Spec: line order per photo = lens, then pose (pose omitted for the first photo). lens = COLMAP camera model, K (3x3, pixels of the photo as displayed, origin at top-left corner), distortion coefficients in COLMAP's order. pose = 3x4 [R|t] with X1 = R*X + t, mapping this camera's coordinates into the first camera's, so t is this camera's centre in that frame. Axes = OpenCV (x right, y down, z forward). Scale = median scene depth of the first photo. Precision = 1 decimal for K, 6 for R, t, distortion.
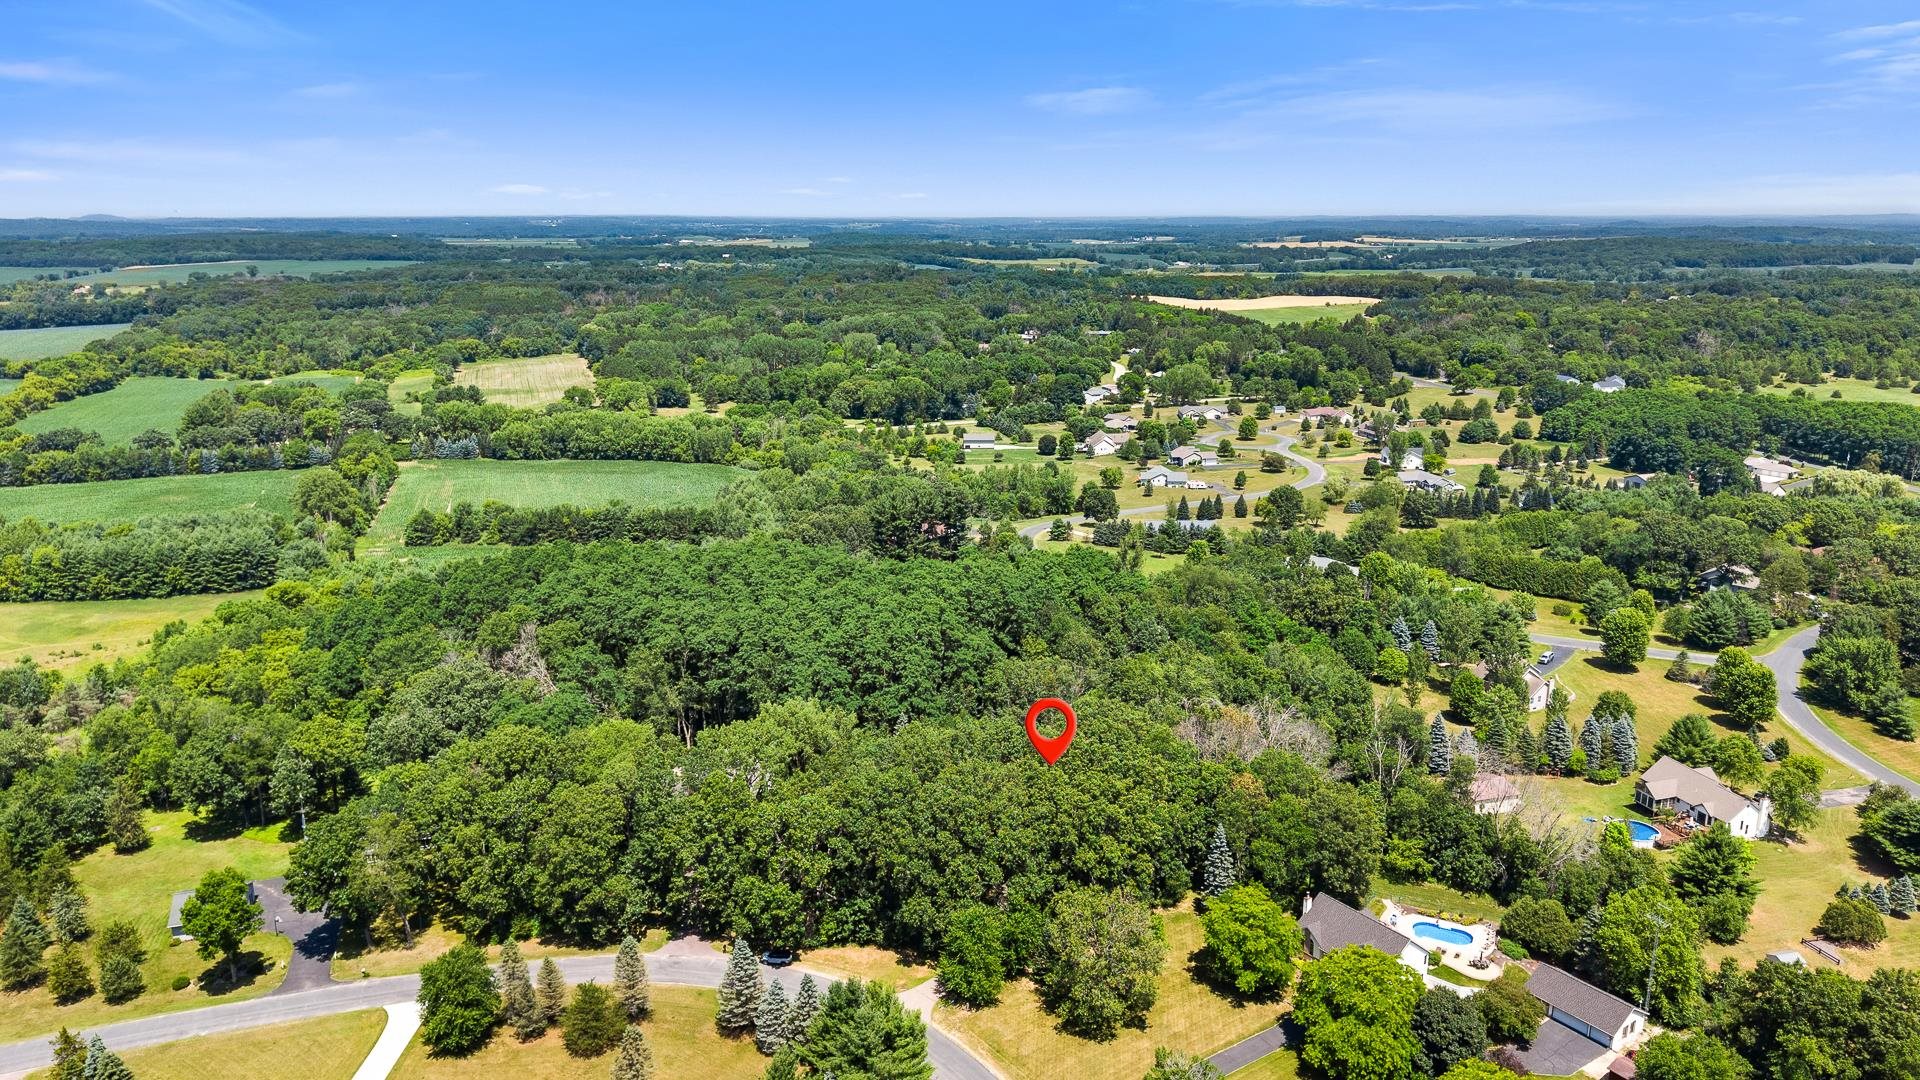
lens RADIAL K [[1306.1, 0, 957.7], [0, 1306.1, 536.5], [0, 0, 1]] dist [0.031507, -0.036440]
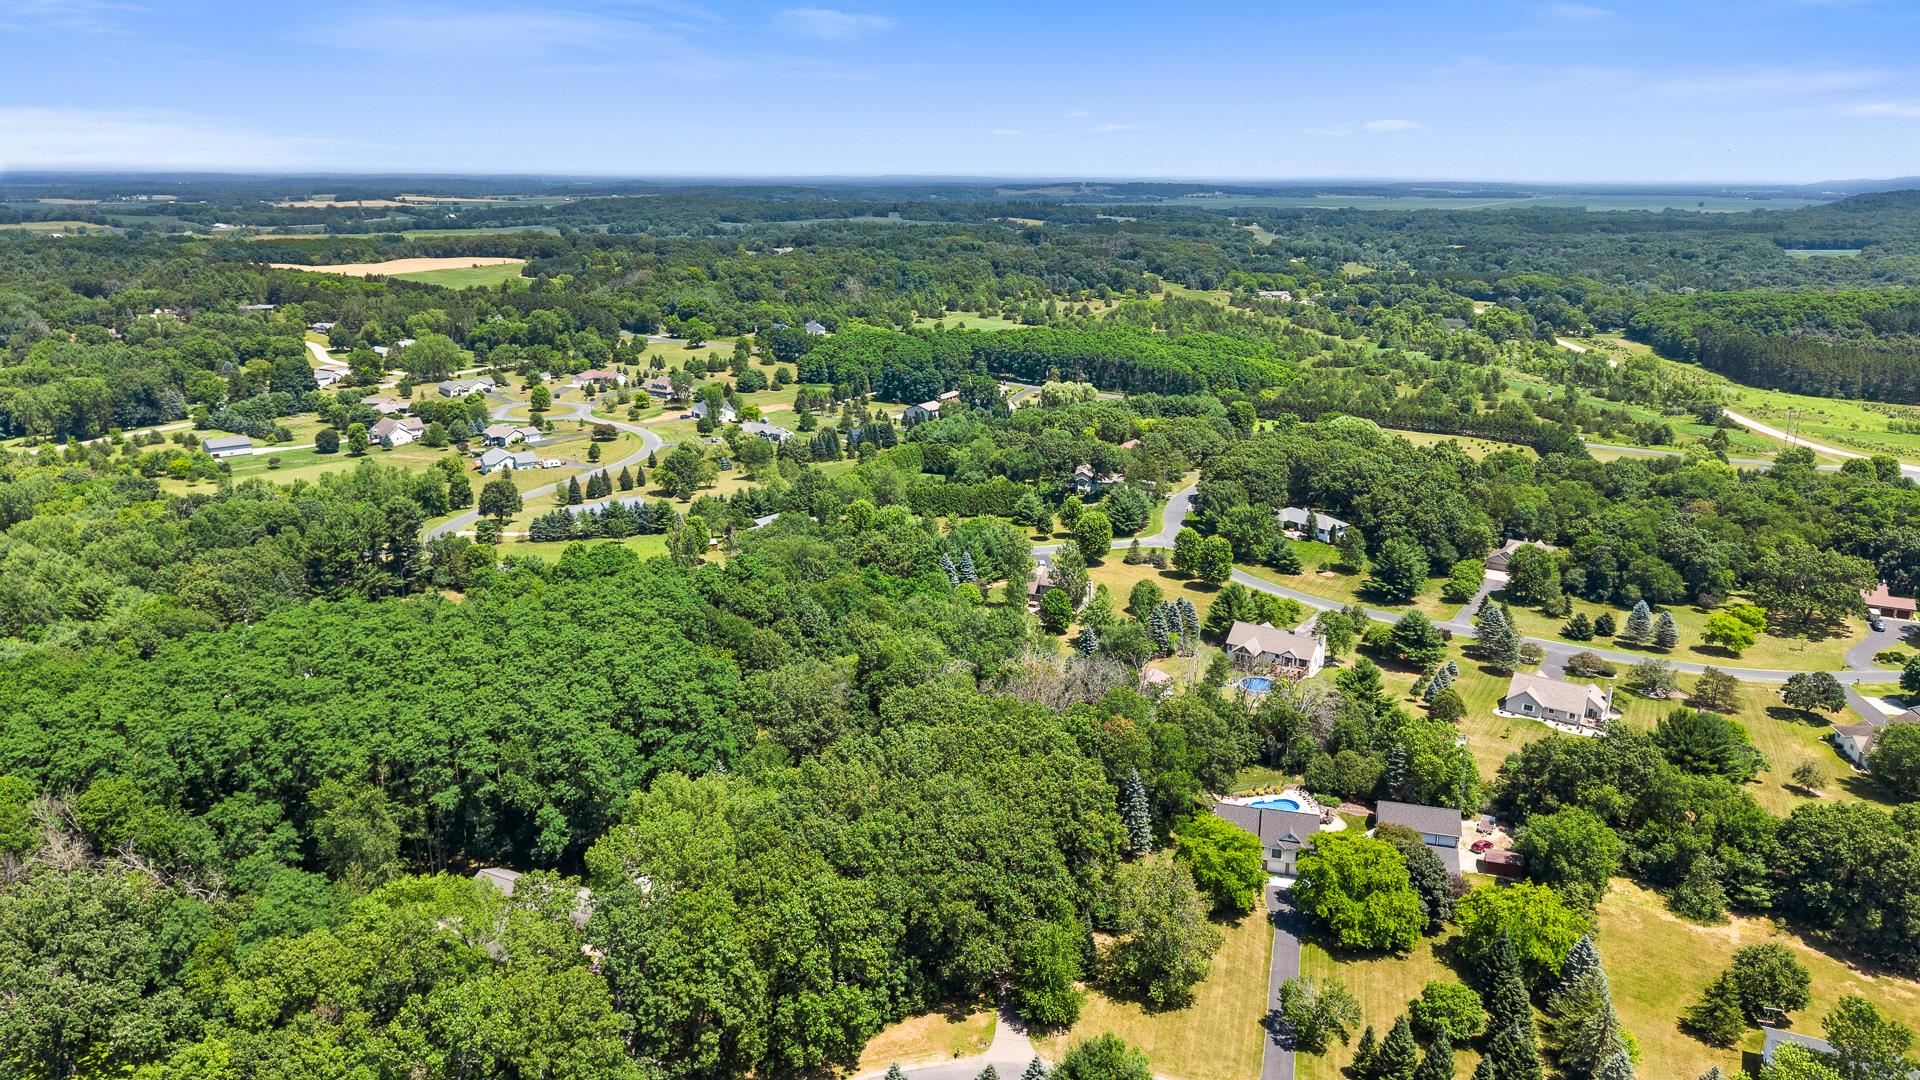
lens RADIAL K [[1277.8, 0, 960.0], [0, 1277.8, 540.0], [0, 0, 1]] dist [0.031523, -0.033333]
pose [[0.757615, -0.171871, 0.629667, -0.126396], [0.148233, 0.984807, 0.090454, -0.017358], [-0.635647, 0.024808, 0.771581, 0.075974]]
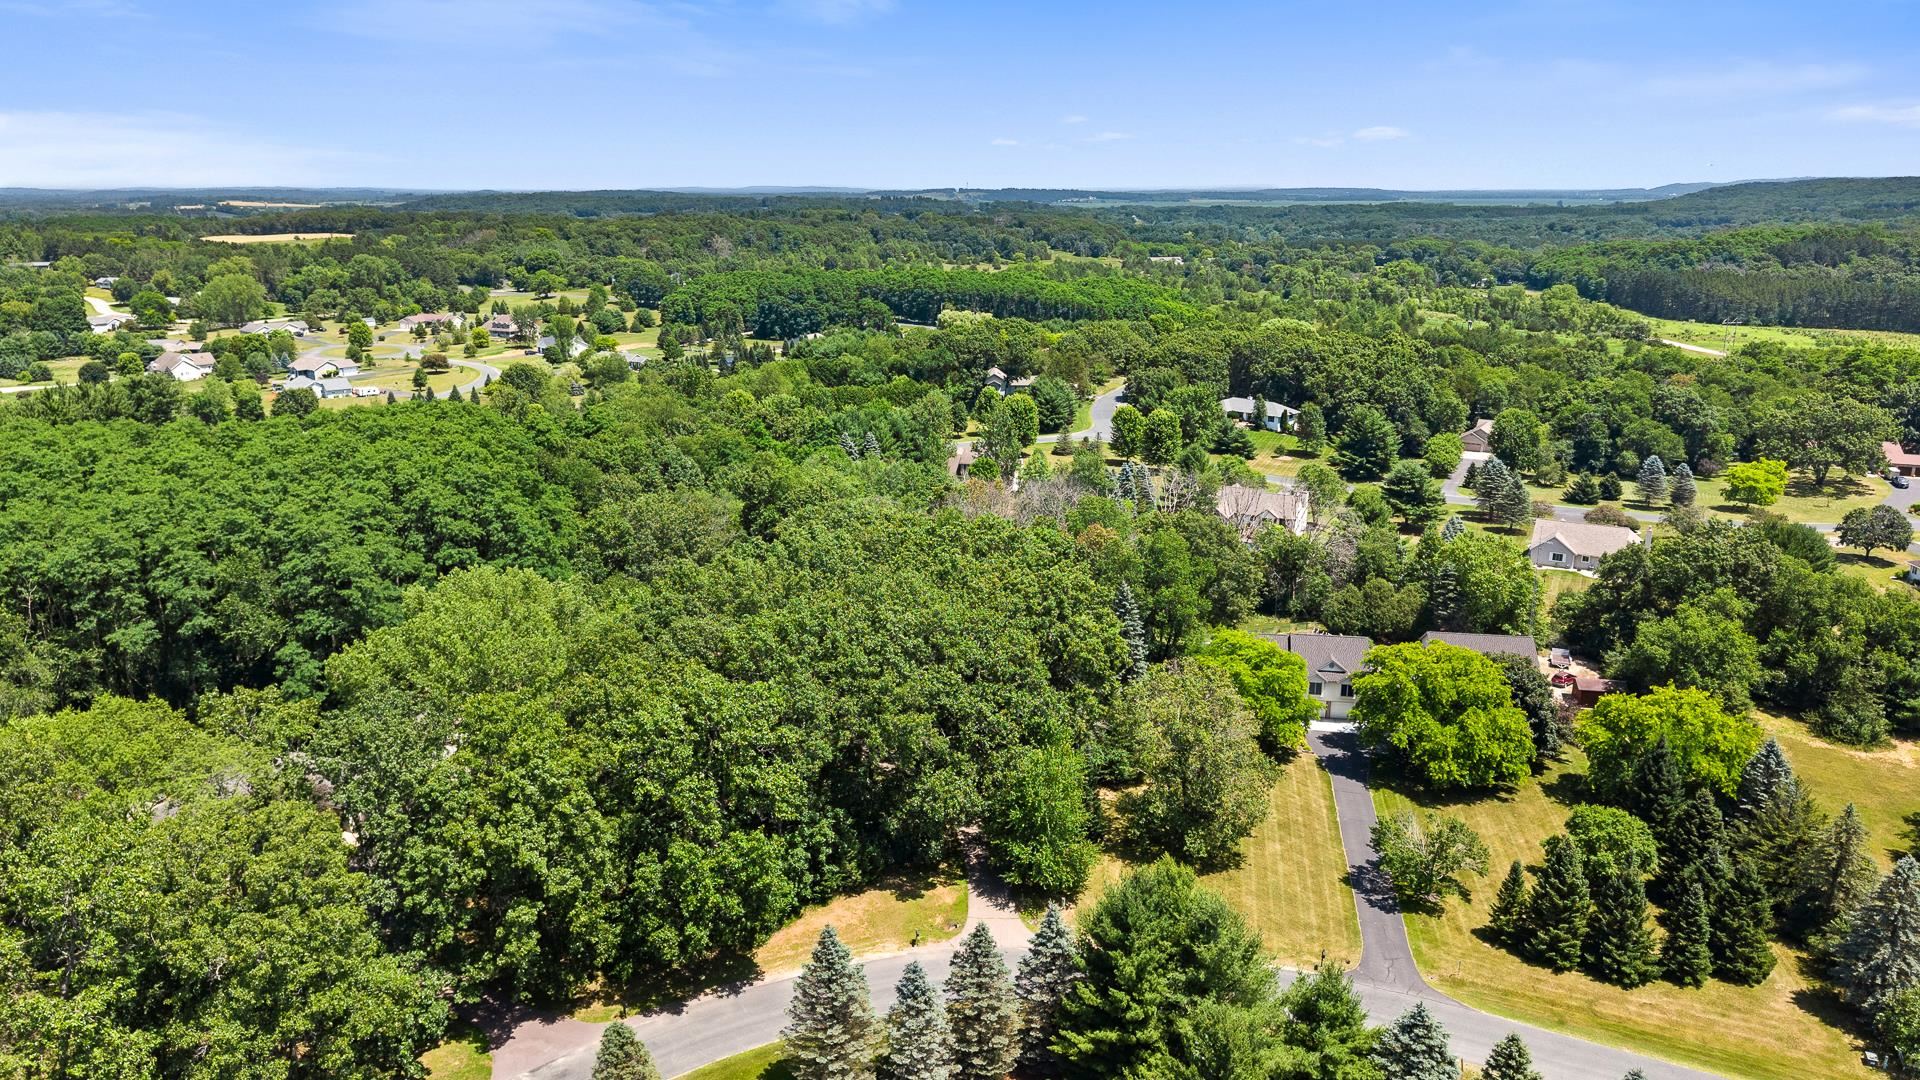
lens RADIAL K [[1306.1, 0, 957.7], [0, 1306.1, 536.5], [0, 0, 1]] dist [0.031507, -0.036440]
pose [[0.692314, -0.181172, 0.698482, -0.098295], [0.170009, 0.981672, 0.086118, 0.027876], [-0.701283, 0.059127, 0.710427, 0.131135]]
